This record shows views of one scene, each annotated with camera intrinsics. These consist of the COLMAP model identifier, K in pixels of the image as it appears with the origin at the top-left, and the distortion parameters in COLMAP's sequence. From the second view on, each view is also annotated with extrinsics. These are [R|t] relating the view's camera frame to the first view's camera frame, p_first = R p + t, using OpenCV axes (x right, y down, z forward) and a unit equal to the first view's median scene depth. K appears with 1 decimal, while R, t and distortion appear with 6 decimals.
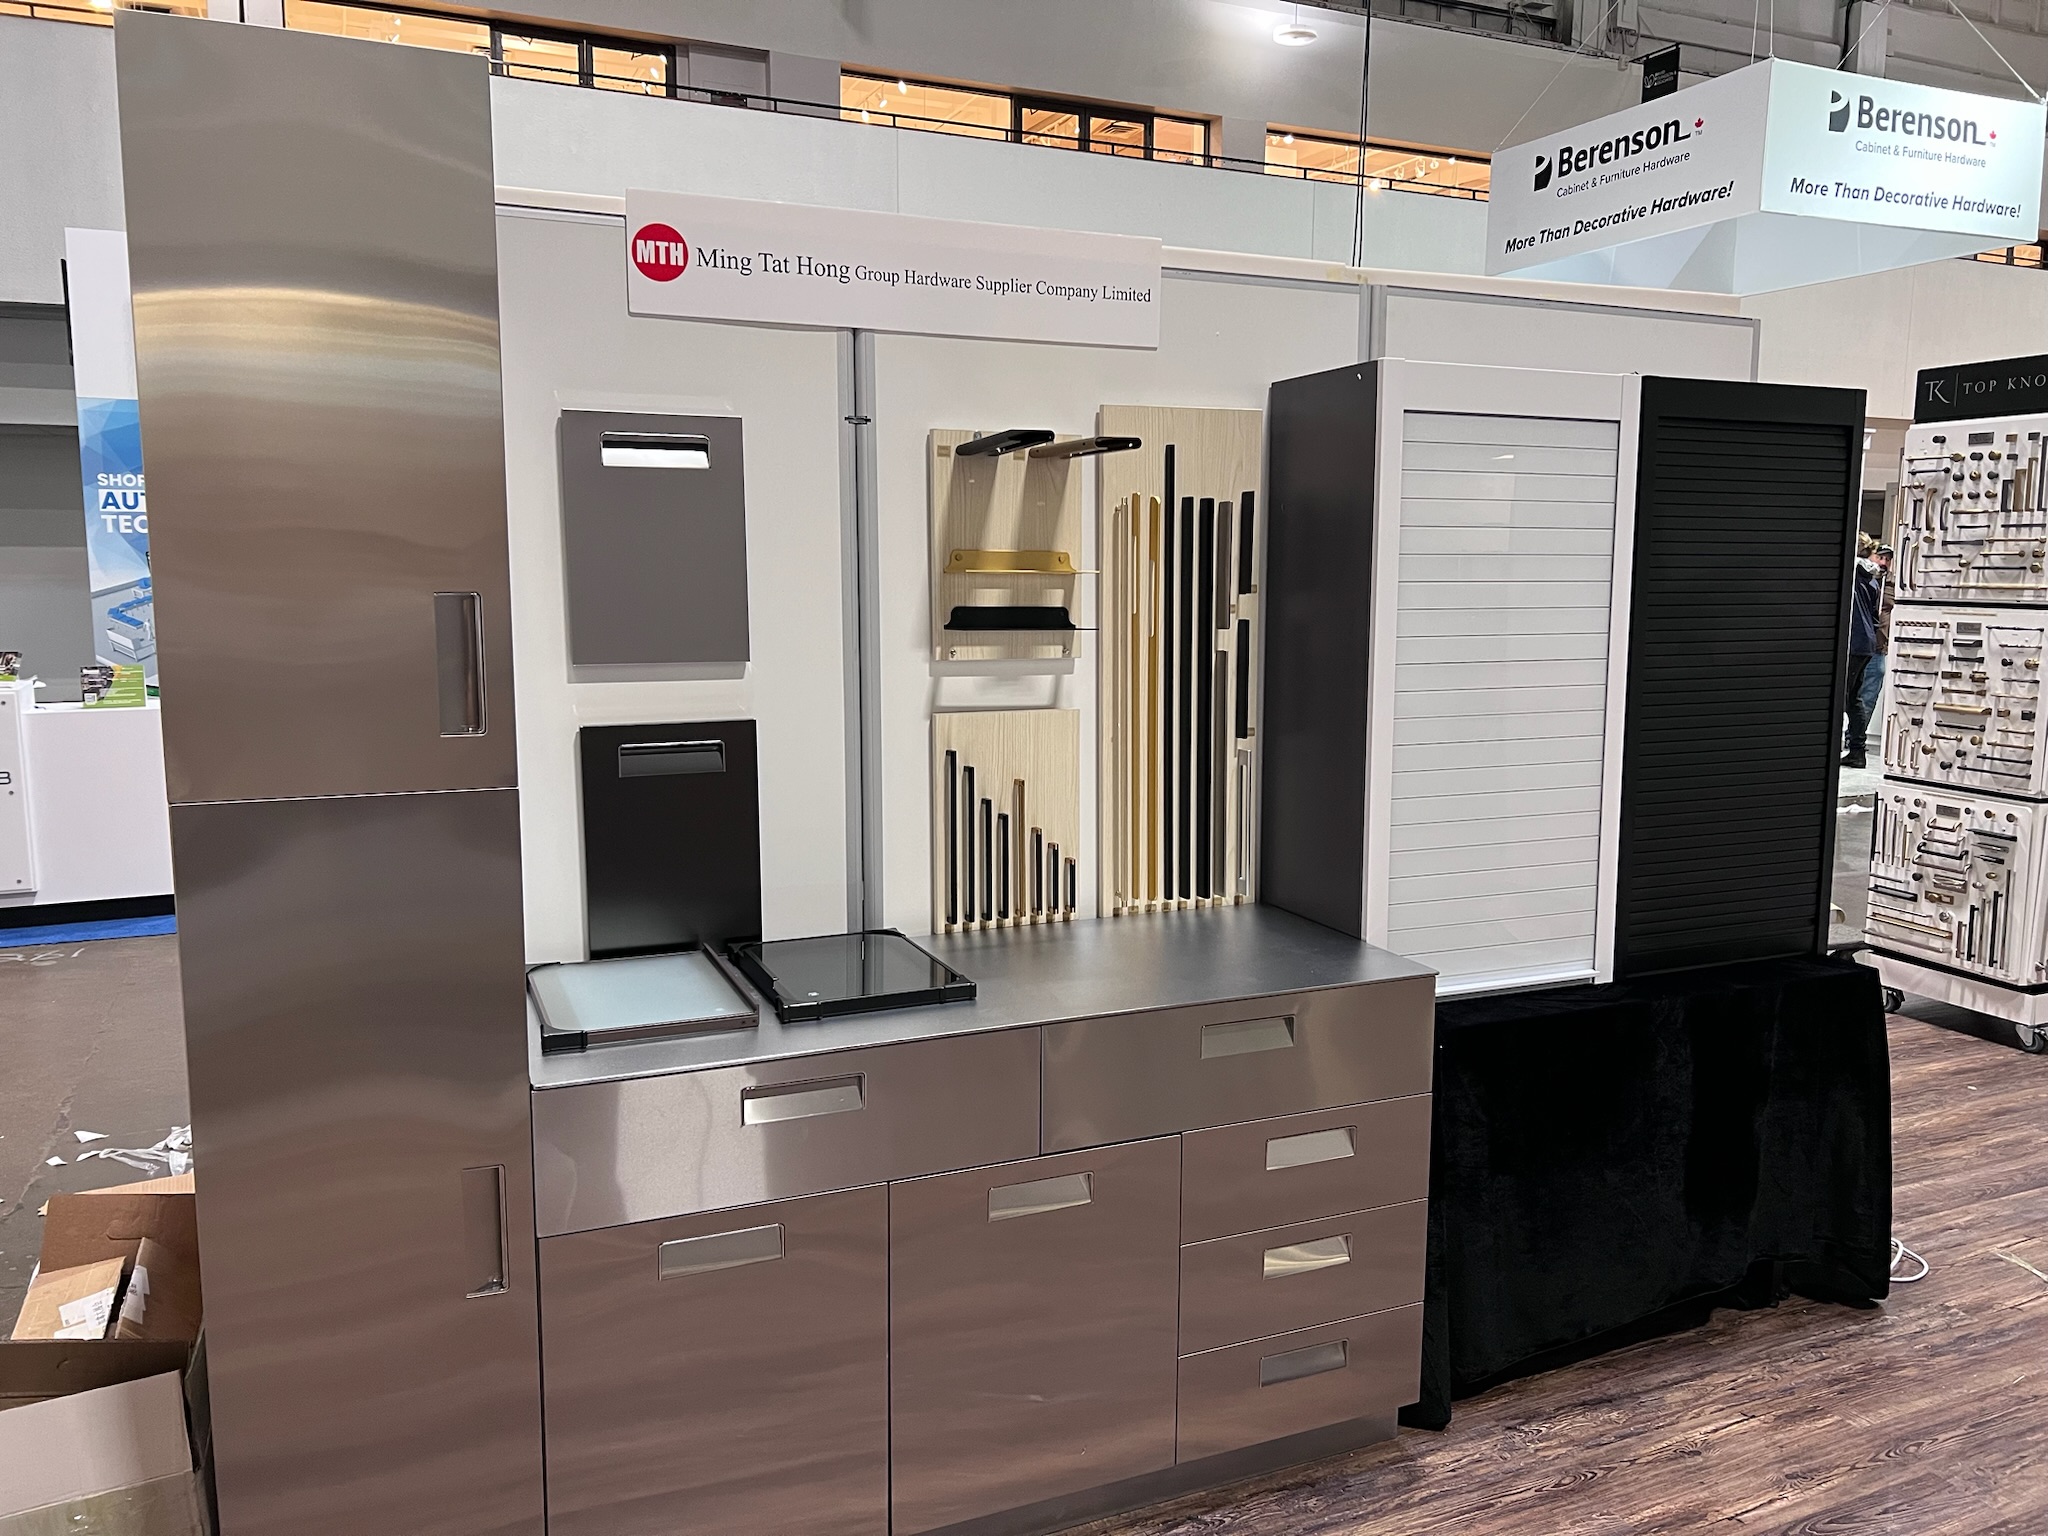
lens RADIAL K [[1531.4, 0, 1024.1], [0, 1531.4, 771.6], [0, 0, 1]] dist [0.032121, -0.018943]
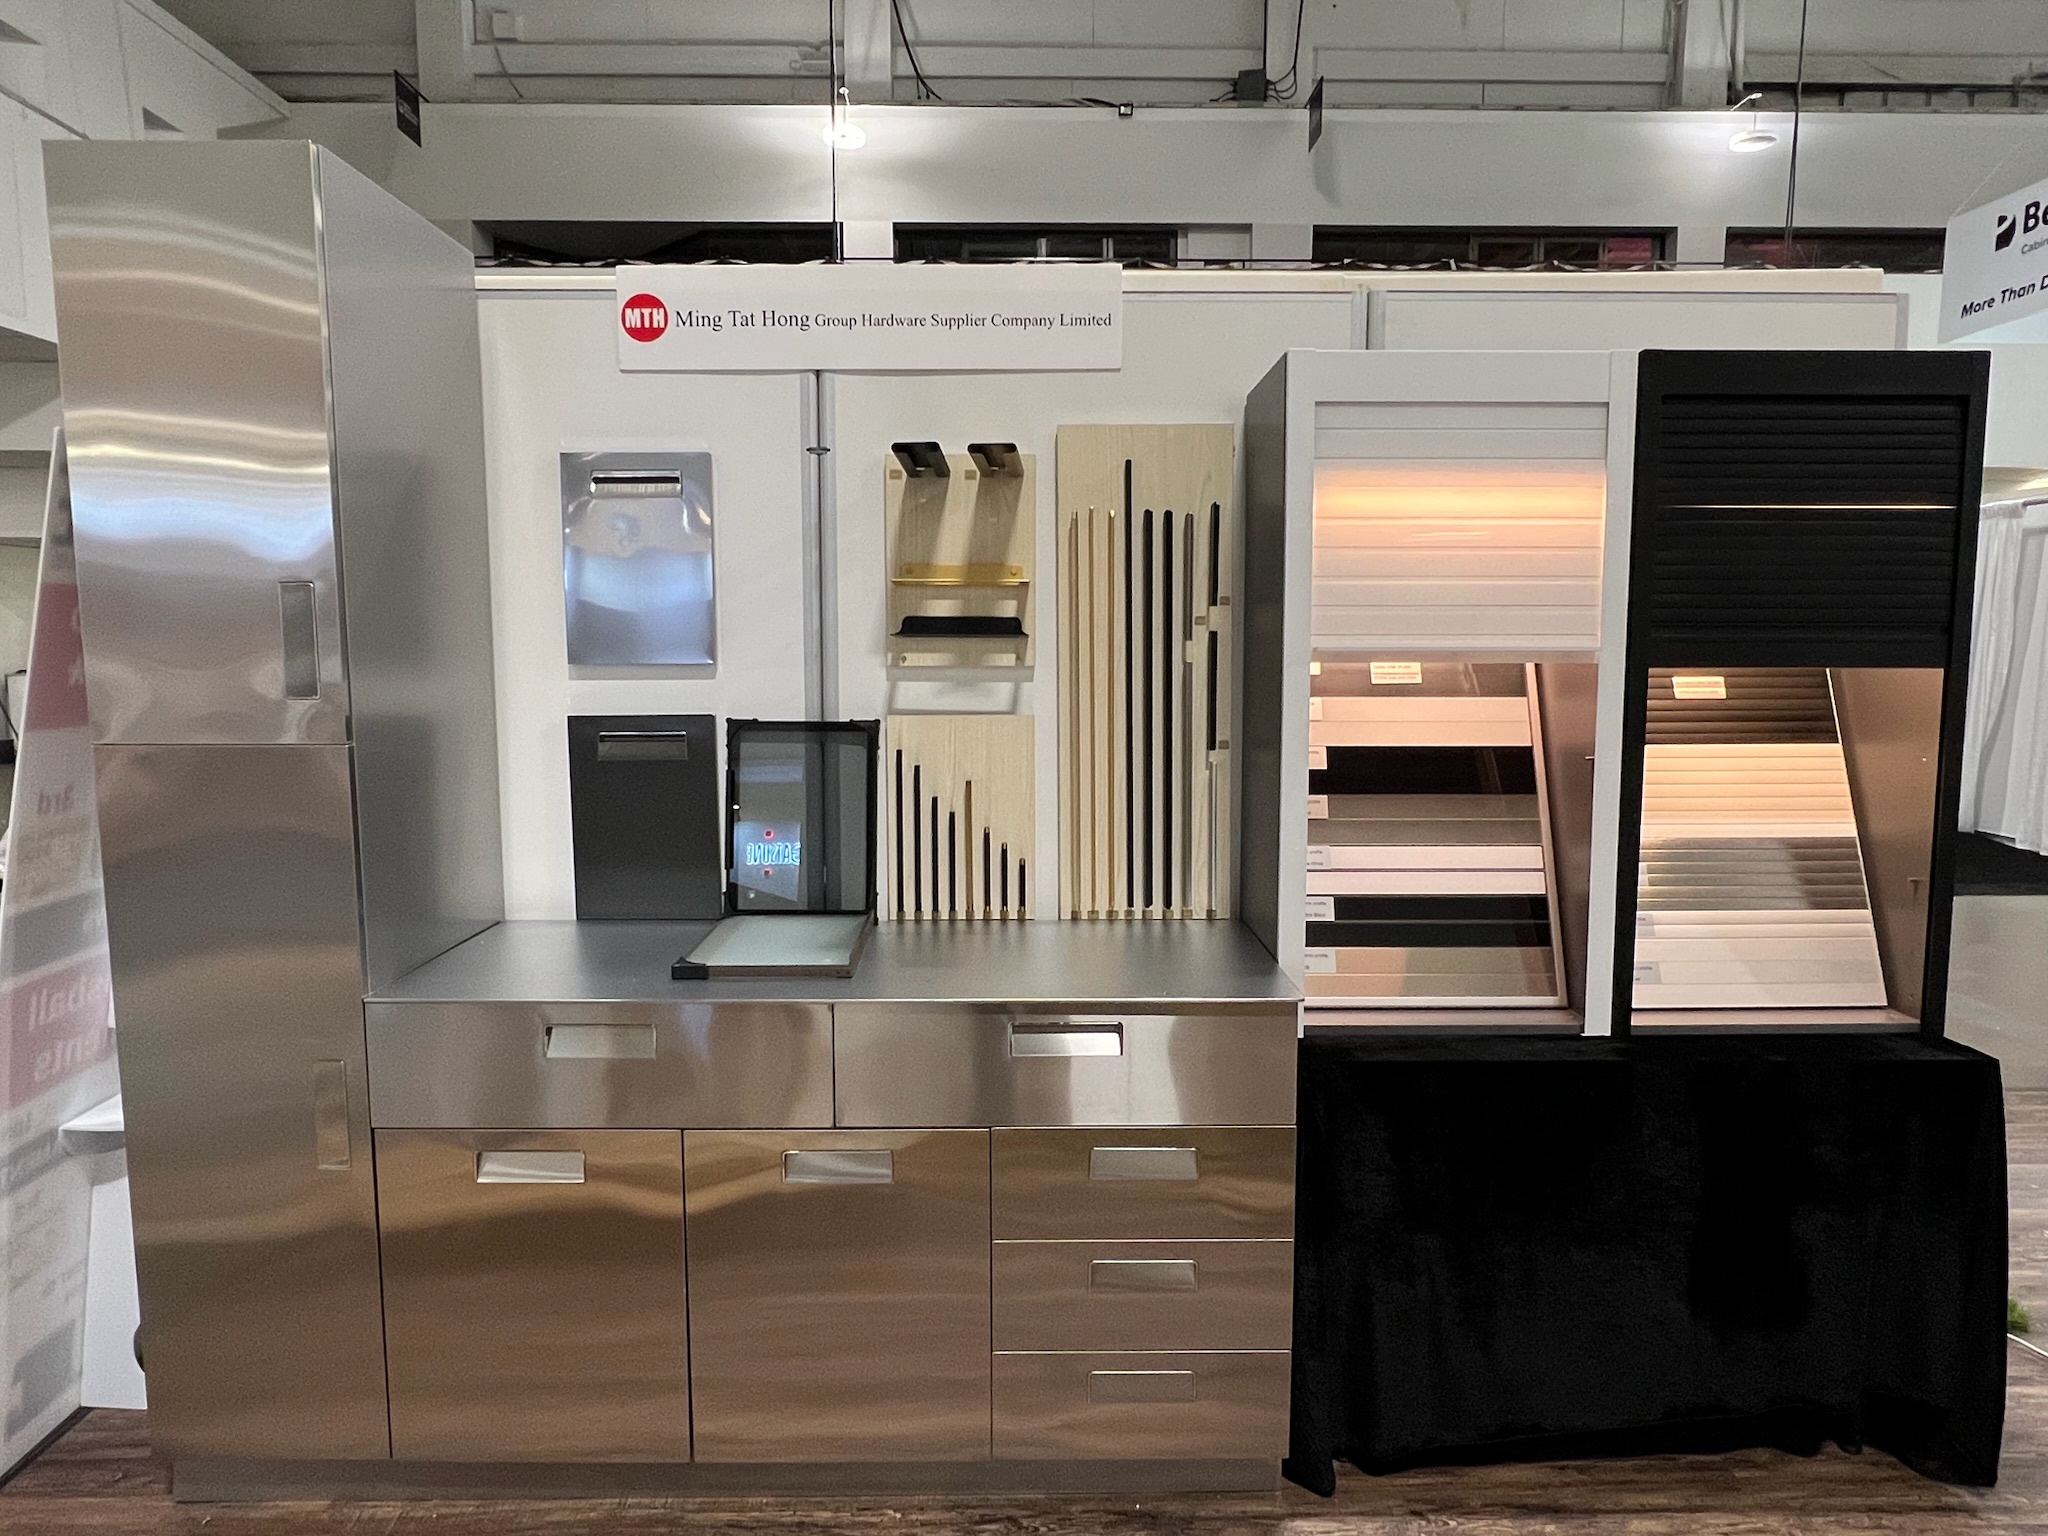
lens RADIAL K [[1265.0, 0, 1019.3], [0, 1265.0, 773.3], [0, 0, 1]] dist [-0.016198, 0.011761]
pose [[0.919988, 0.031018, -0.390718, 0.370538], [-0.047331, 0.998360, -0.032190, 0.027291], [0.389079, 0.048108, 0.919947, 0.207020]]
